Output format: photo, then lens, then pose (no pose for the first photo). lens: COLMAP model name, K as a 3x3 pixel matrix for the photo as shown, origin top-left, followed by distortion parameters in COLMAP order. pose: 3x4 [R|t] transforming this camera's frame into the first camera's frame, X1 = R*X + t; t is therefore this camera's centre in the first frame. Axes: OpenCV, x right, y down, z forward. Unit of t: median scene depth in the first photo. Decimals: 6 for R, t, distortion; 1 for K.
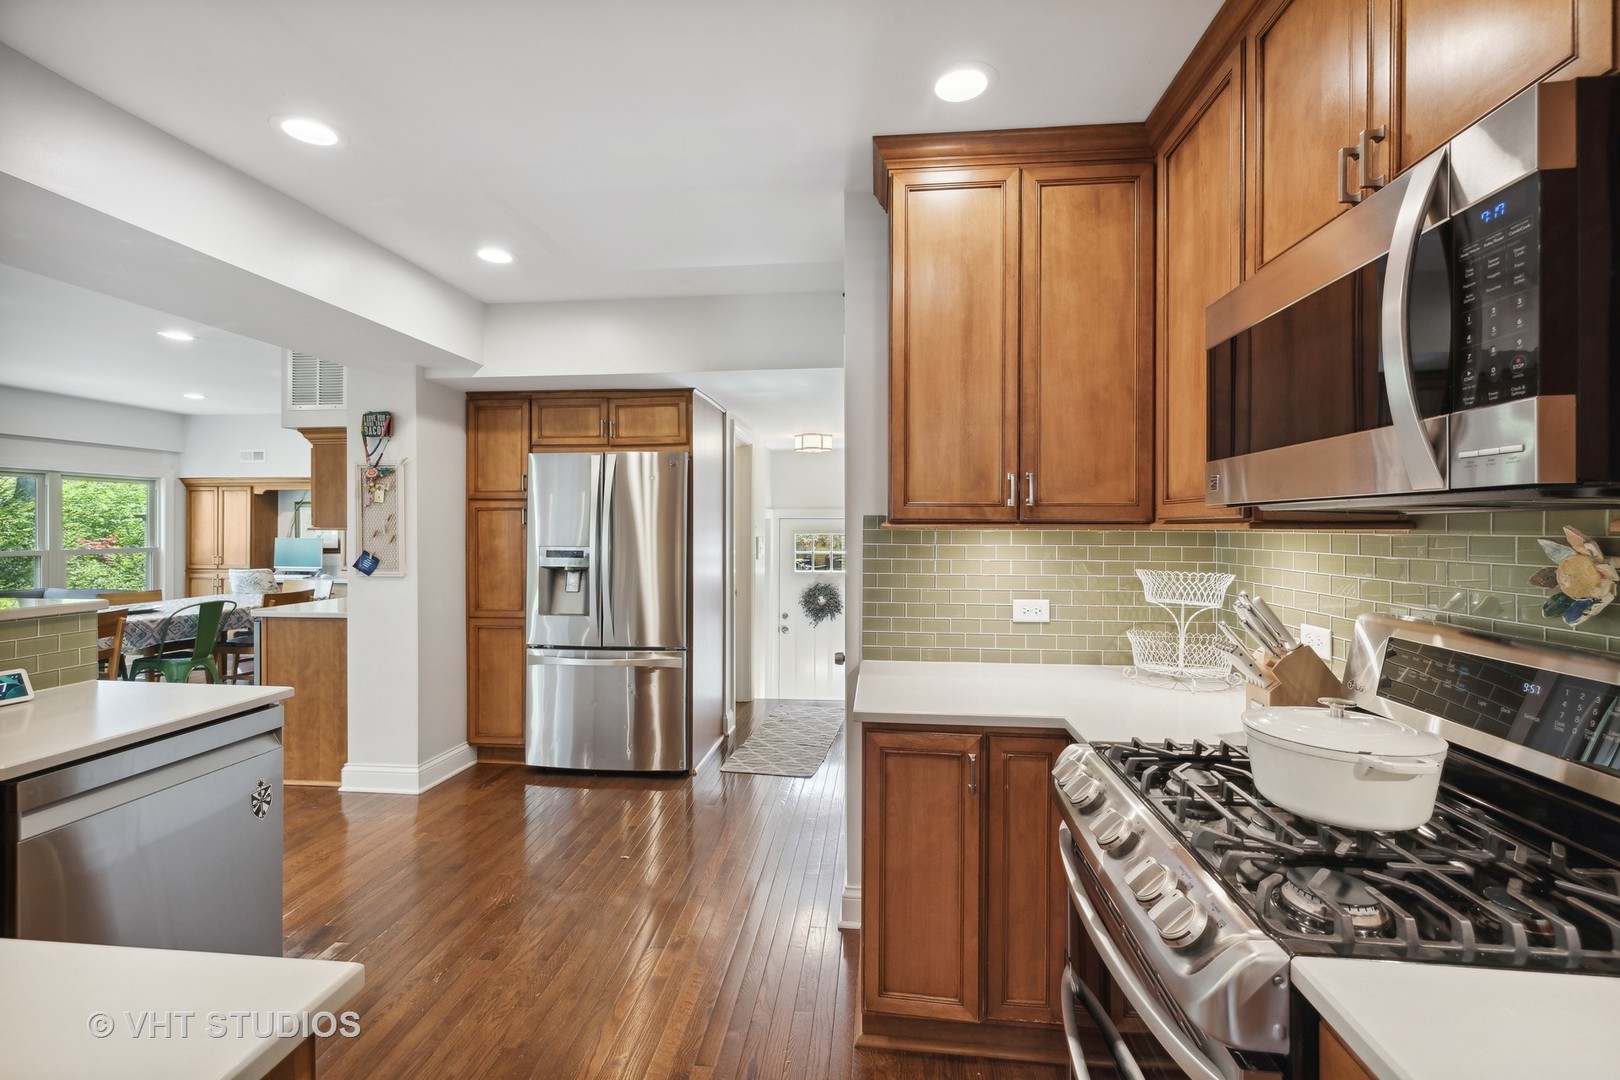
lens RADIAL K [[693.2, 0, 804.9], [0, 693.2, 528.3], [0, 0, 1]] dist [-0.000978, -0.000678]
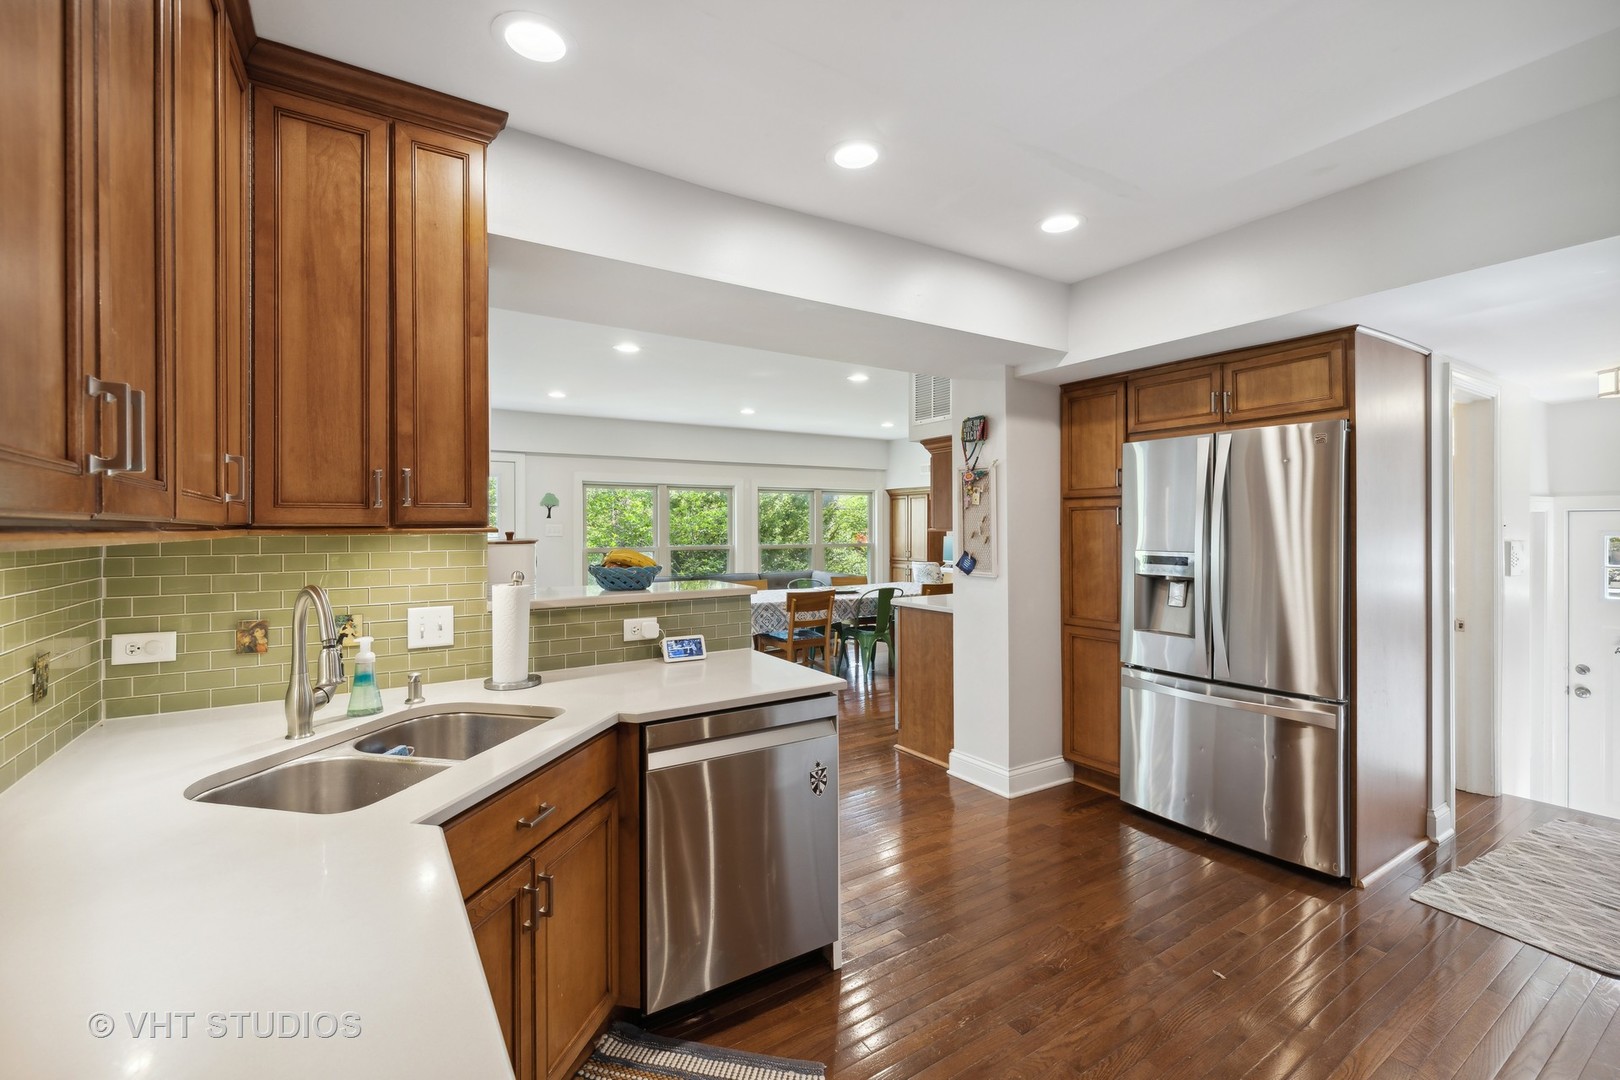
lens RADIAL K [[693.2, 0, 811.0], [0, 693.2, 527.1], [0, 0, 1]] dist [-0.000978, -0.000678]
pose [[0.629250, -0.002950, -0.777197, 0.031337], [0.003710, 0.999993, -0.000791, -0.003616], [0.777194, -0.002386, 0.629257, 0.145326]]
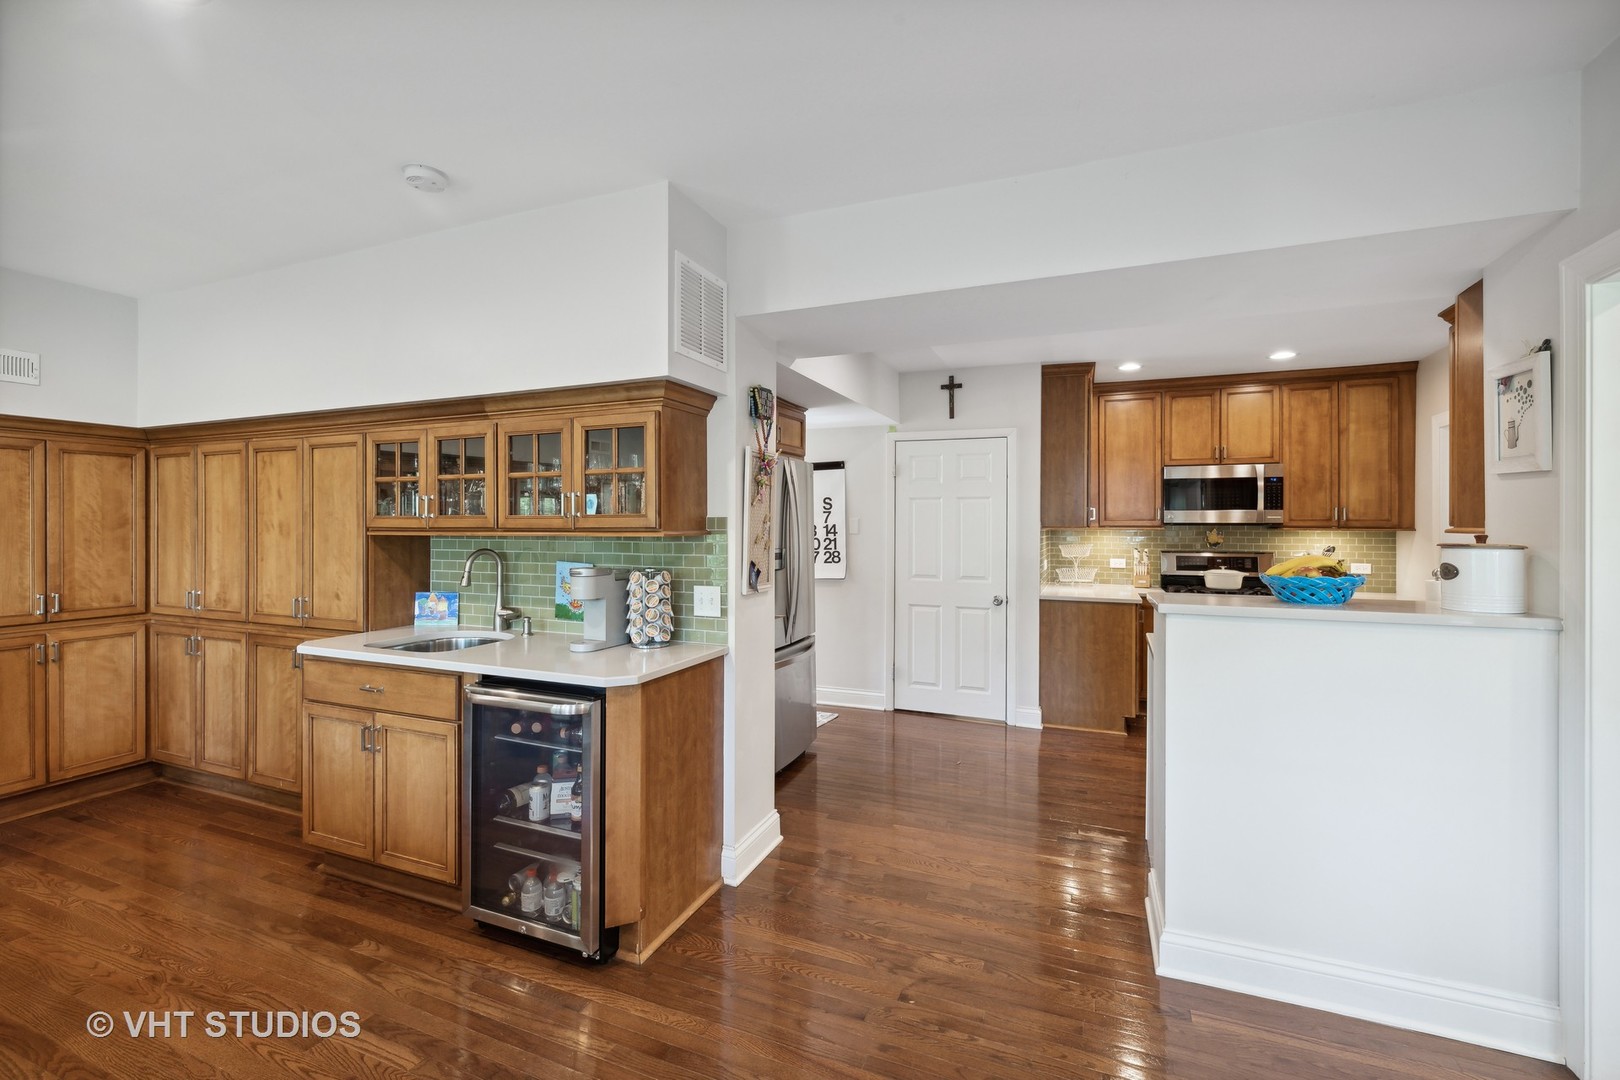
lens RADIAL K [[693.2, 0, 809.0], [0, 693.2, 530.8], [0, 0, 1]] dist [-0.000978, -0.000678]
pose [[0.283040, -0.002191, 0.959106, -1.269503], [0.004453, 0.999990, 0.000970, -0.002502], [-0.959098, 0.003996, 0.283047, 0.665244]]
